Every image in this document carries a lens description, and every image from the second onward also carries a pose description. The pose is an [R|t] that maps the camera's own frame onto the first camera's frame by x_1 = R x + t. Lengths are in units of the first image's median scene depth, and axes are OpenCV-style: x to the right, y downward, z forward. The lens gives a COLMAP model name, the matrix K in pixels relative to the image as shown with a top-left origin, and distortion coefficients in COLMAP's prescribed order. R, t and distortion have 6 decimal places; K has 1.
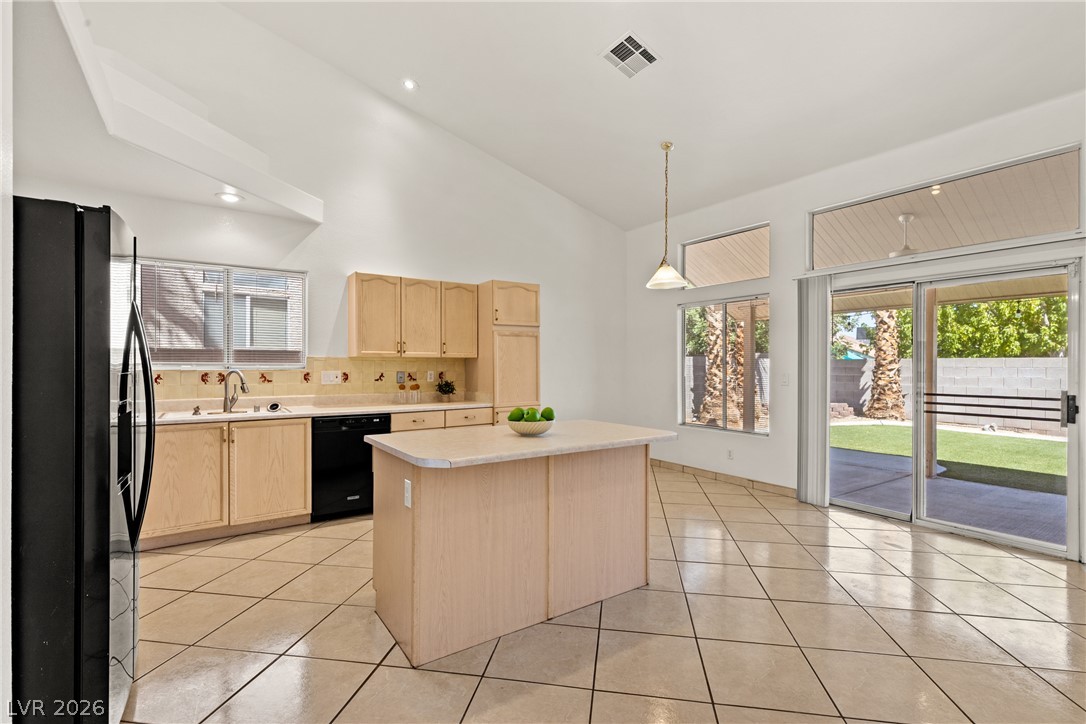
lens RADIAL K [[488.1, 0, 550.9], [0, 488.1, 368.1], [0, 0, 1]] dist [0.008930, -0.002225]
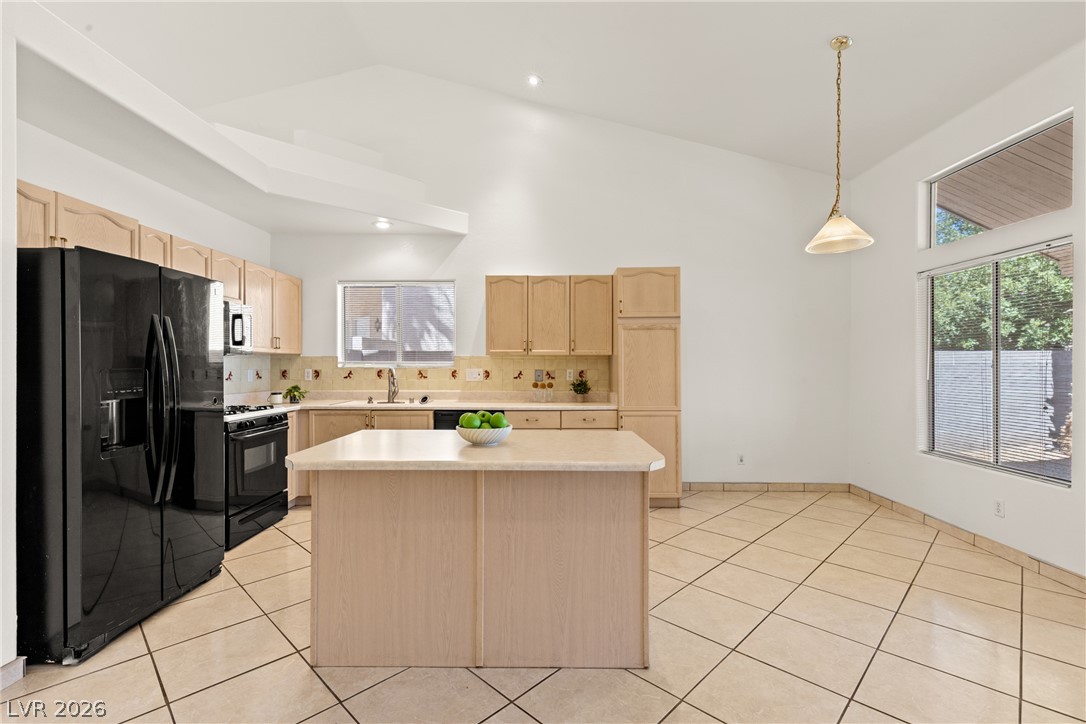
lens RADIAL K [[488.1, 0, 545.2], [0, 488.1, 366.4], [0, 0, 1]] dist [0.008930, -0.002225]
pose [[0.814547, 0.000659, -0.580098, 0.307067], [-0.001456, 0.999999, -0.000908, 0.001034], [0.580096, 0.001585, 0.814546, 0.206950]]
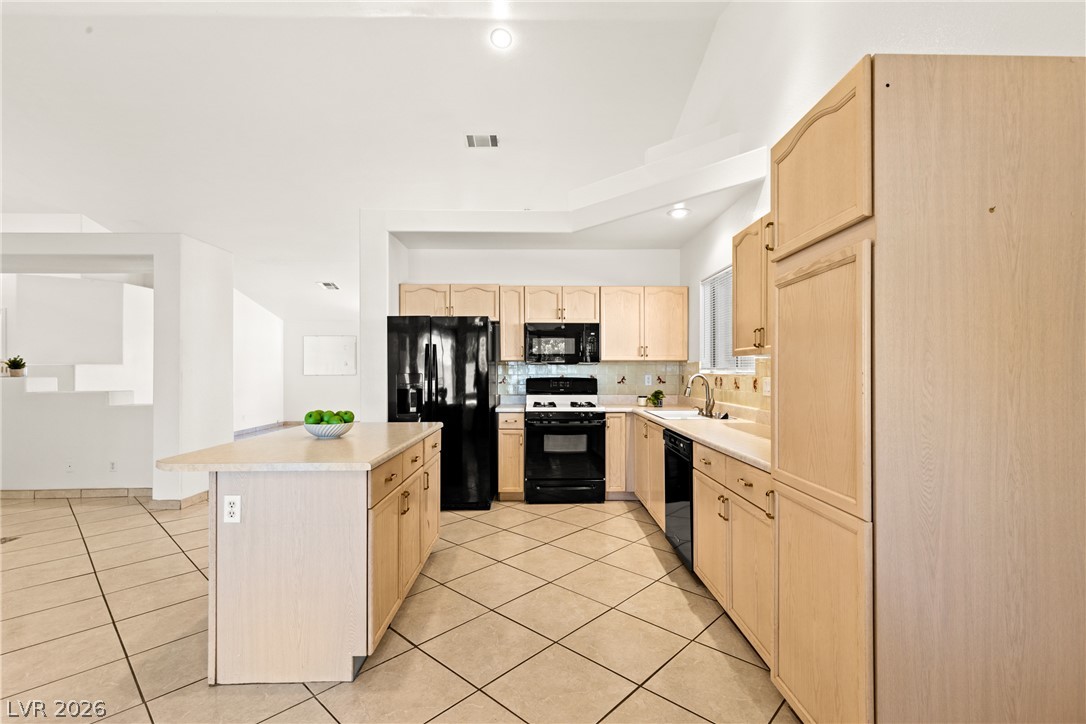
lens RADIAL K [[488.1, 0, 549.0], [0, 488.1, 367.1], [0, 0, 1]] dist [0.008930, -0.002225]
pose [[-0.552139, -0.005581, -0.833733, 0.322544], [-0.001567, 0.999983, -0.005657, -0.003875], [0.833751, -0.001817, -0.552138, 1.122704]]
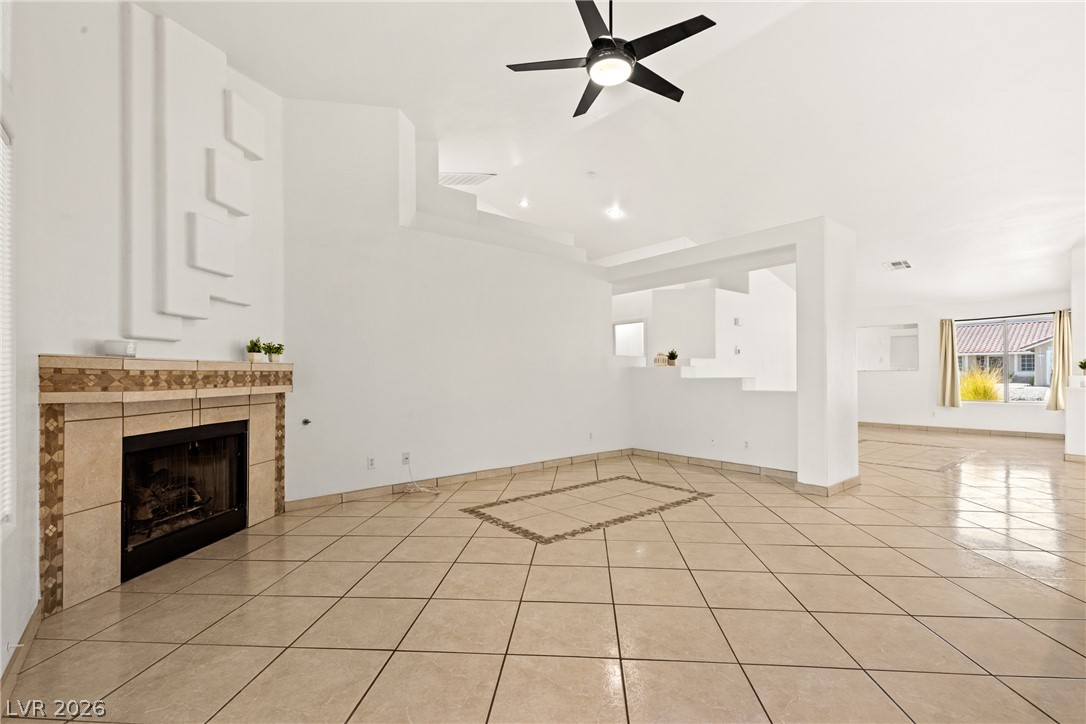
lens RADIAL K [[488.1, 0, 543.8], [0, 488.1, 369.1], [0, 0, 1]] dist [0.008930, -0.002225]
pose [[-0.997264, -0.000600, -0.073917, 0.537195], [-0.000055, 0.999973, -0.007381, 0.033950], [0.073919, -0.007357, -0.997237, 0.876516]]
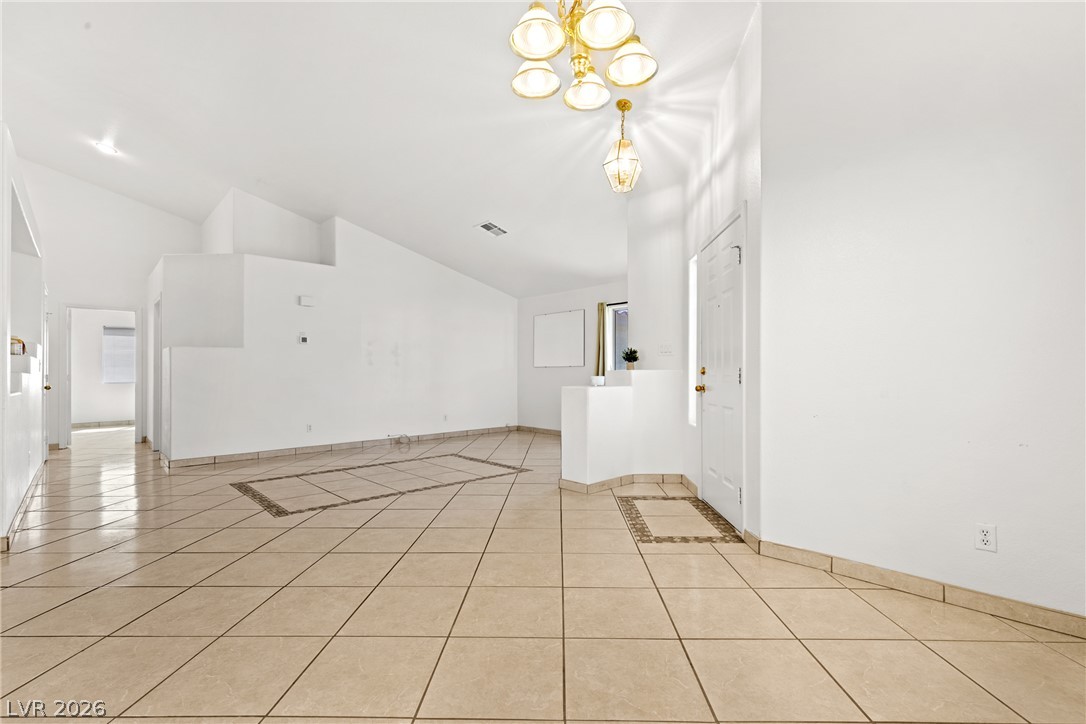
lens RADIAL K [[488.1, 0, 544.6], [0, 488.1, 370.4], [0, 0, 1]] dist [0.008930, -0.002225]
pose [[-0.989431, 0.001032, -0.144998, -0.802110], [0.002444, 0.999951, -0.009564, 0.054155], [0.144981, -0.009818, -0.989386, 0.591000]]
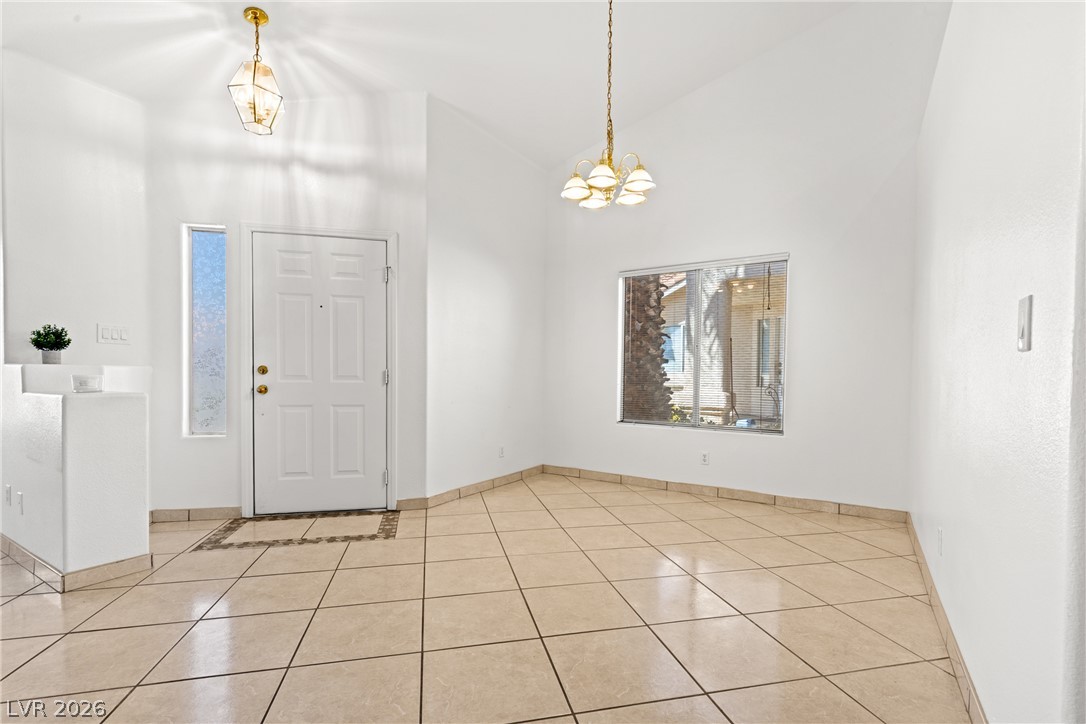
lens RADIAL K [[488.1, 0, 561.3], [0, 488.1, 384.2], [0, 0, 1]] dist [0.008930, -0.002225]
pose [[0.403513, 0.015649, -0.914840, -0.322019], [-0.007613, 0.999877, 0.013745, 0.055949], [0.914942, 0.001418, 0.403583, -0.093271]]
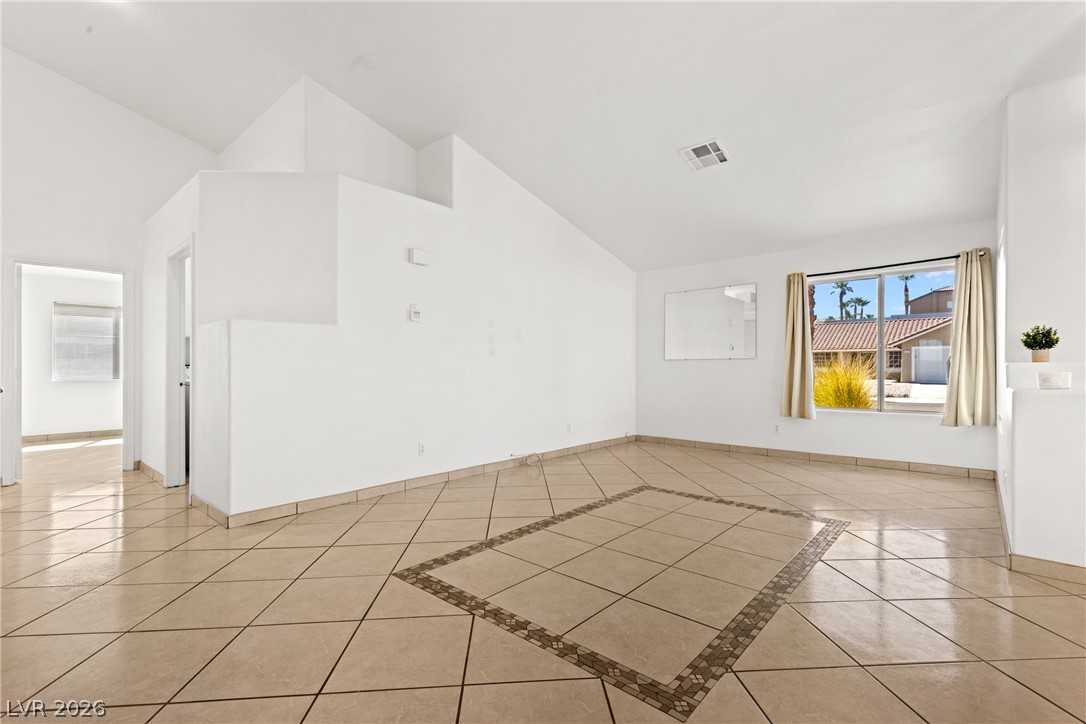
lens RADIAL K [[488.1, 0, 547.8], [0, 488.1, 374.3], [0, 0, 1]] dist [0.008930, -0.002225]
pose [[-0.971472, 0.002399, -0.237143, -0.345766], [0.000723, 0.999974, 0.007158, 0.054885], [0.237154, 0.006782, -0.971448, 0.054721]]
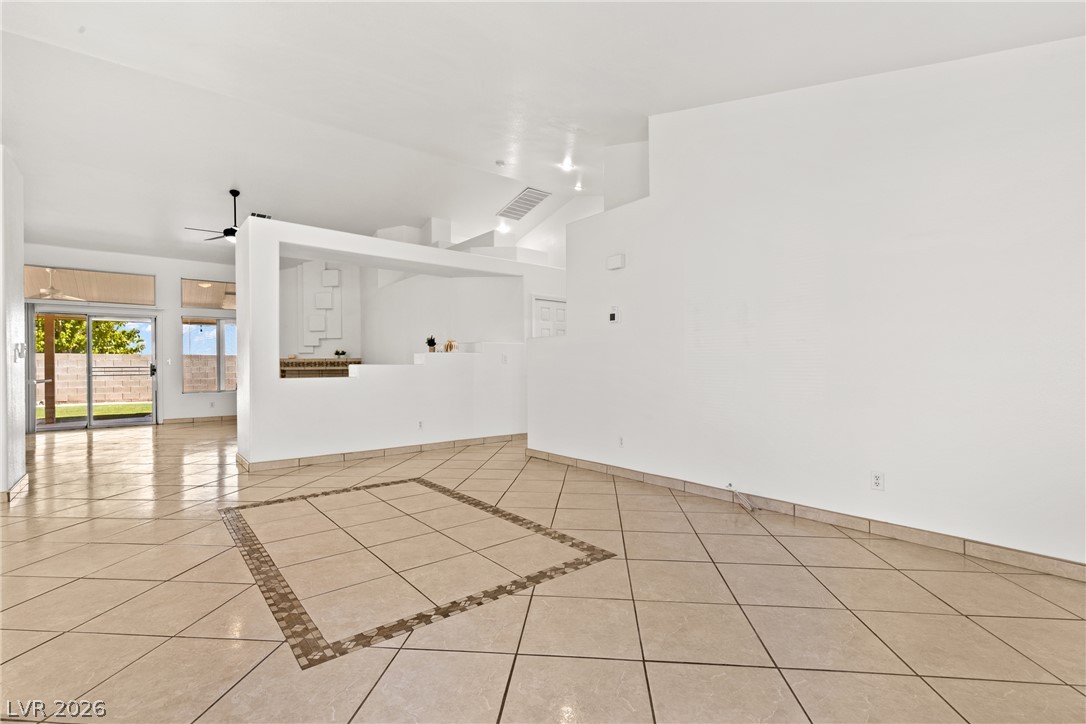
lens RADIAL K [[488.1, 0, 536.4], [0, 488.1, 364.7], [0, 0, 1]] dist [0.008930, -0.002225]
pose [[-0.069988, 0.000486, 0.997548, -1.318711], [0.004180, 0.999991, -0.000194, 0.048928], [-0.997539, 0.004156, -0.069989, -0.676820]]
